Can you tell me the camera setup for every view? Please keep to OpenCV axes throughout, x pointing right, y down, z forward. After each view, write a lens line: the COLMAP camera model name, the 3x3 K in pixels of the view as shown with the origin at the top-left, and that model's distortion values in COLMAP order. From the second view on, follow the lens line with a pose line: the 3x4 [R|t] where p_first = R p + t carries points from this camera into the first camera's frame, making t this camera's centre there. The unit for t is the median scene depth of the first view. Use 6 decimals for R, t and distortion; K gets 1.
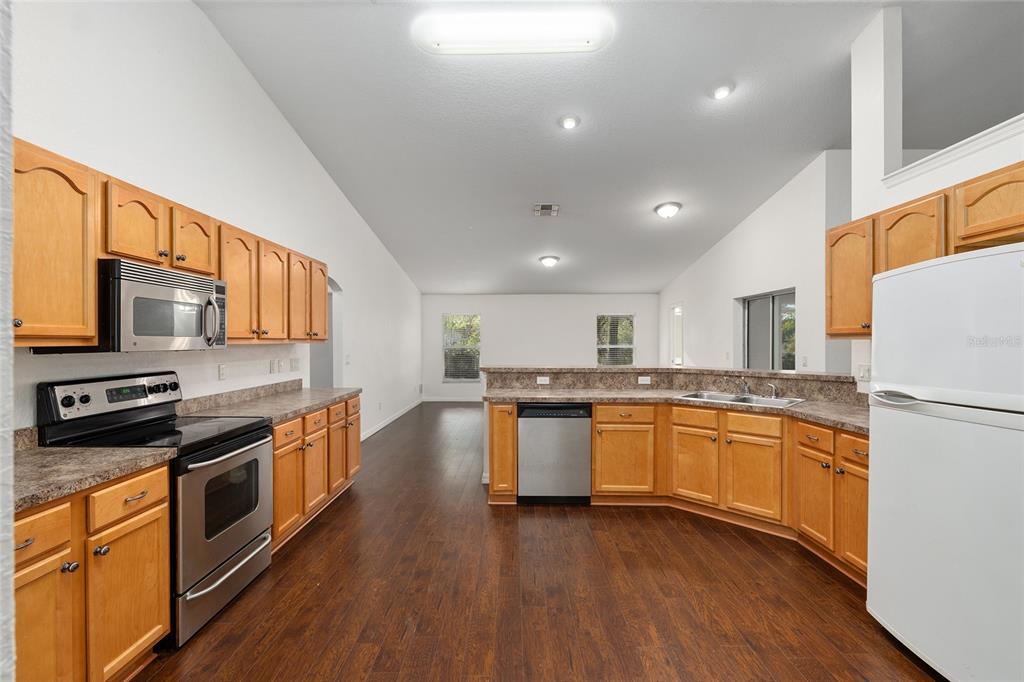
lens RADIAL K [[460.1, 0, 504.6], [0, 460.1, 336.9], [0, 0, 1]] dist [-0.001053, -0.000202]
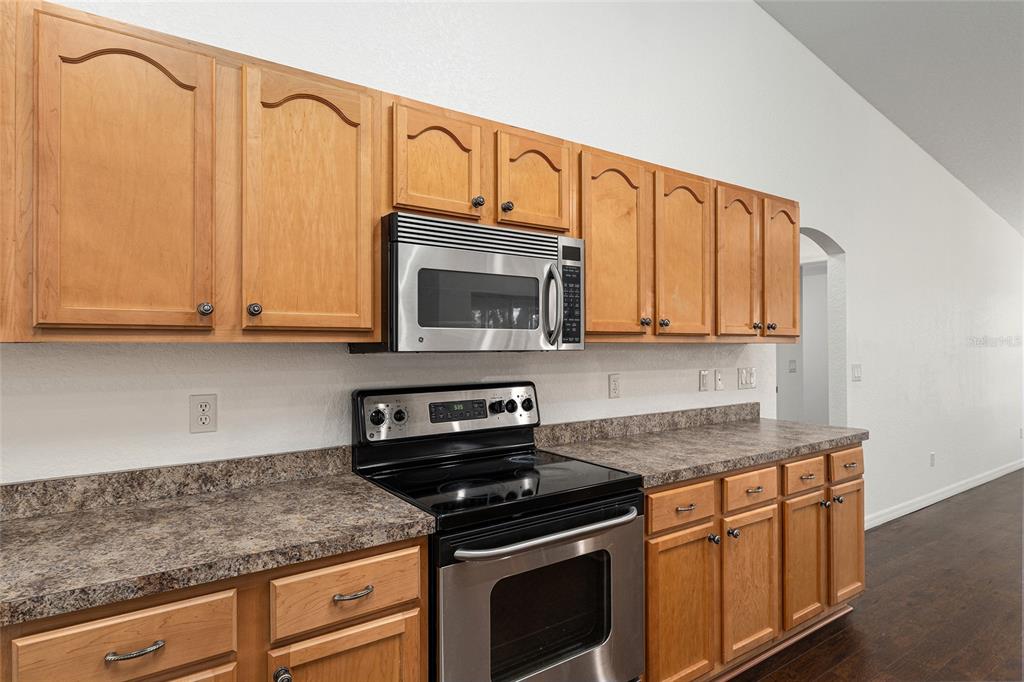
lens RADIAL K [[663.2, 0, 512.1], [0, 663.2, 311.9], [0, 0, 1]] dist [0.004324, -0.001876]
pose [[0.648171, -0.021026, -0.761204, 0.002167], [-0.002846, 0.999545, -0.030033, 0.002370], [0.761489, 0.021633, 0.647816, 0.364592]]
